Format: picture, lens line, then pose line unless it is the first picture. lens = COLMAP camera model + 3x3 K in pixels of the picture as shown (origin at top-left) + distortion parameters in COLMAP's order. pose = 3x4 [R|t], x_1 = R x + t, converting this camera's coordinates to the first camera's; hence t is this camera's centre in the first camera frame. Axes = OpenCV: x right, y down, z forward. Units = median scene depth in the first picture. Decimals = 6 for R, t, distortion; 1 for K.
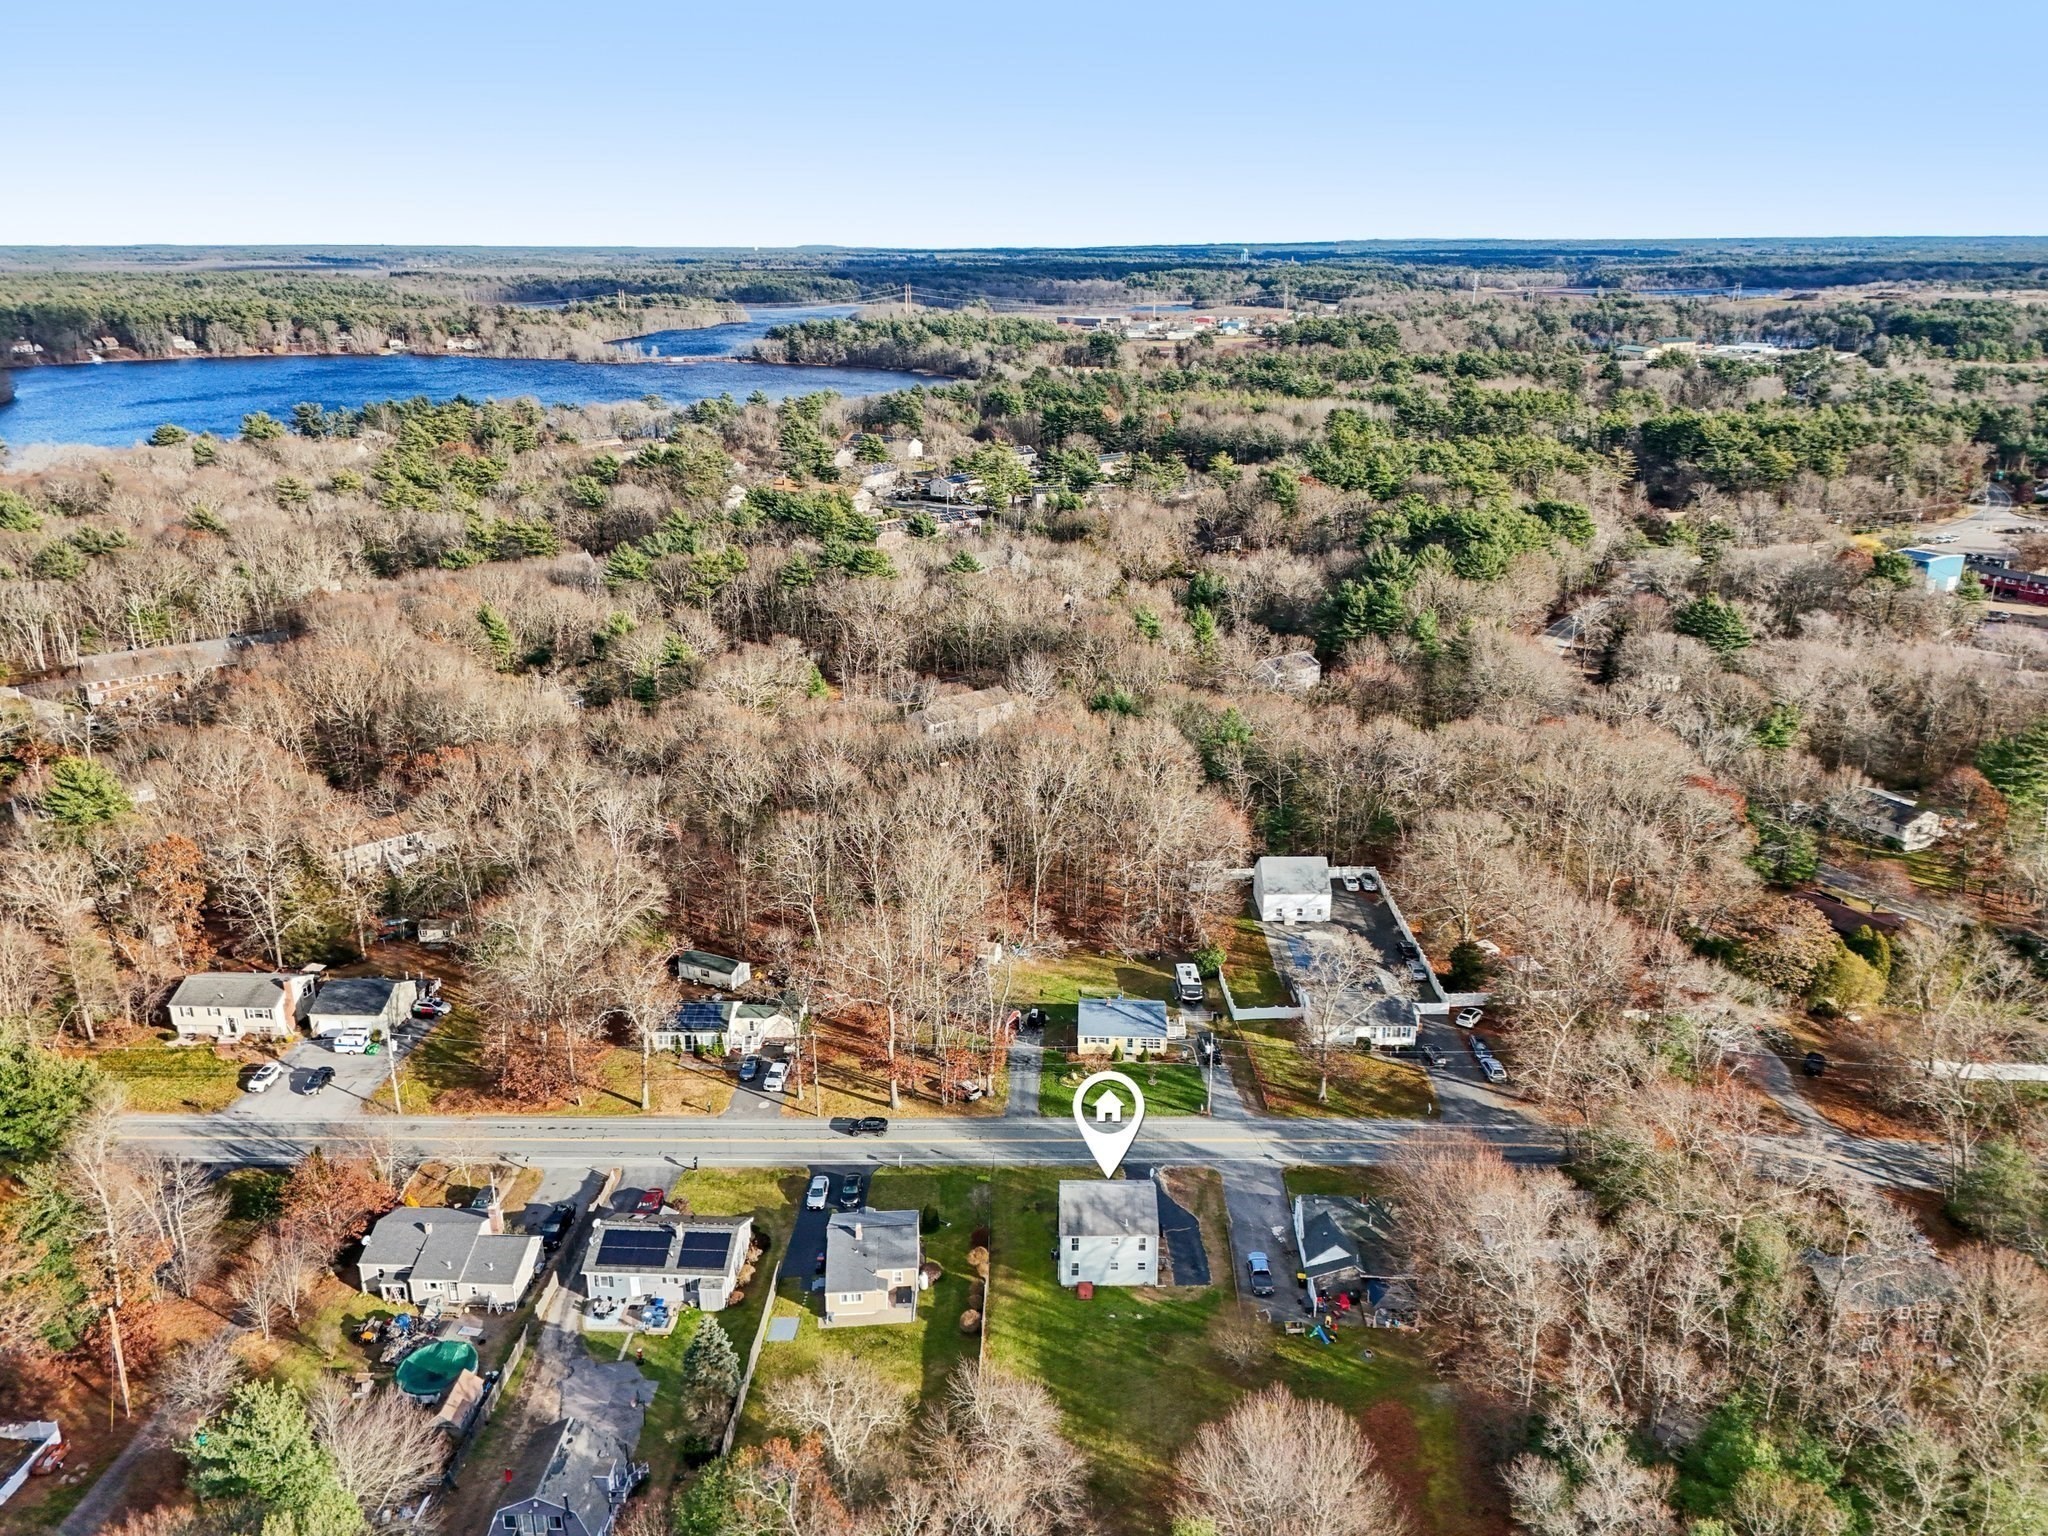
lens RADIAL K [[1507.0, 0, 1024.0], [0, 1507.0, 768.0], [0, 0, 1]] dist [0.082854, -0.093772]
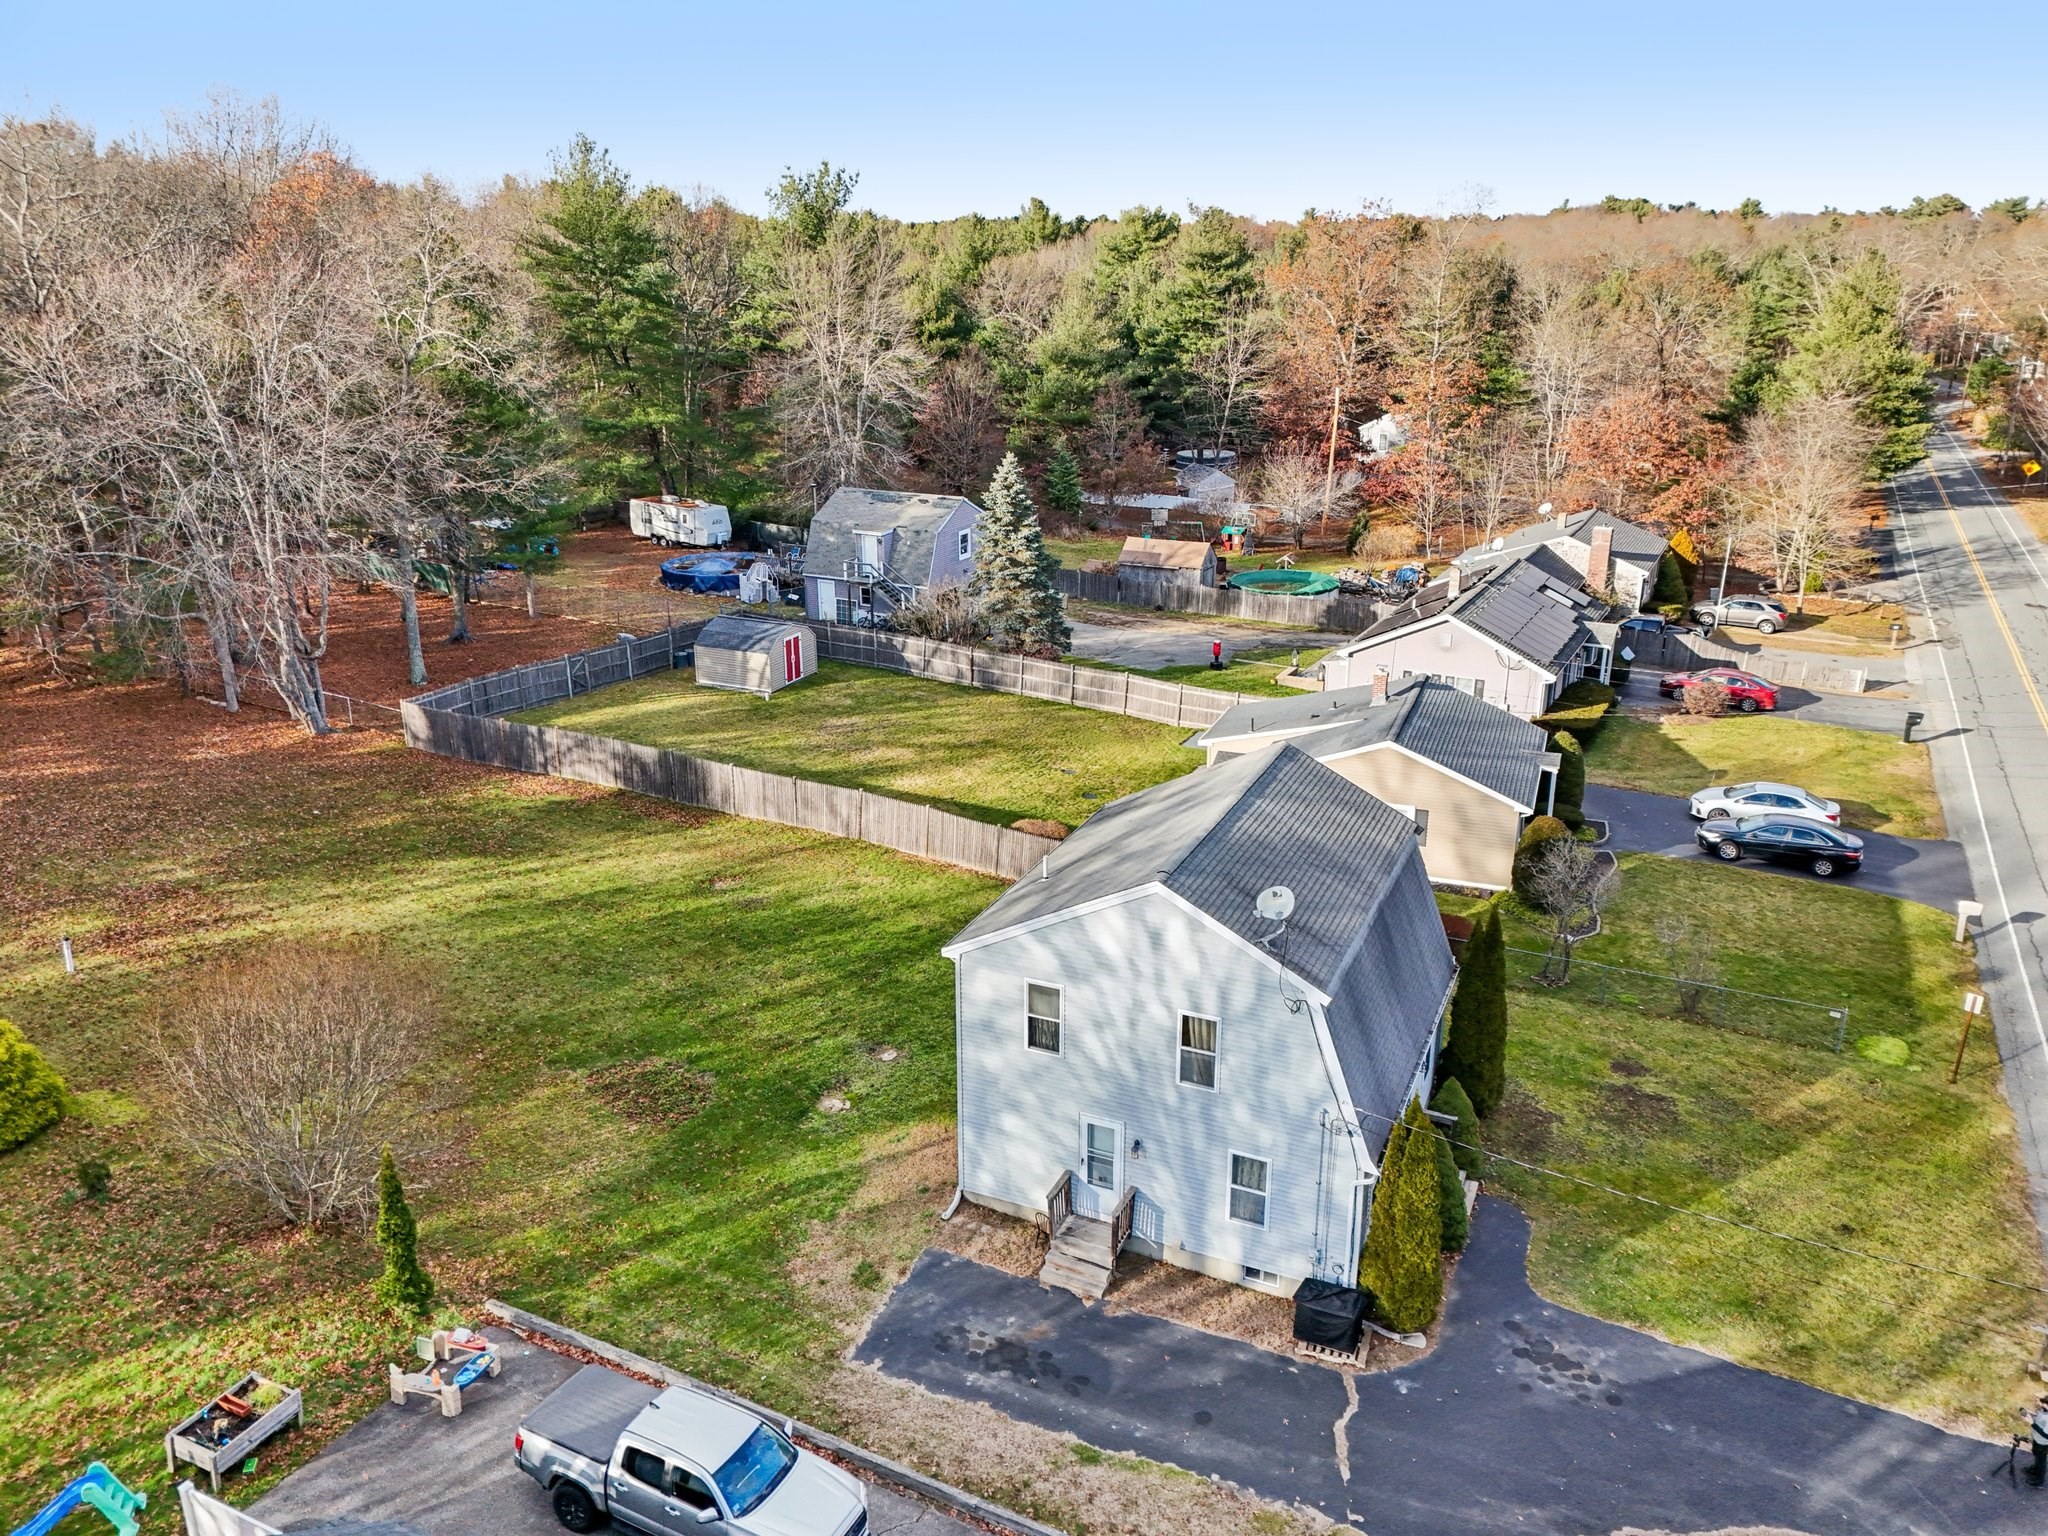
lens RADIAL K [[1507.0, 0, 1024.0], [0, 1507.0, 768.0], [0, 0, 1]] dist [0.082854, -0.093772]
pose [[-0.404952, 0.303540, -0.862483, 0.203684], [-0.298140, 0.847896, 0.438388, 0.142484], [0.864365, 0.434667, -0.252860, 0.809000]]
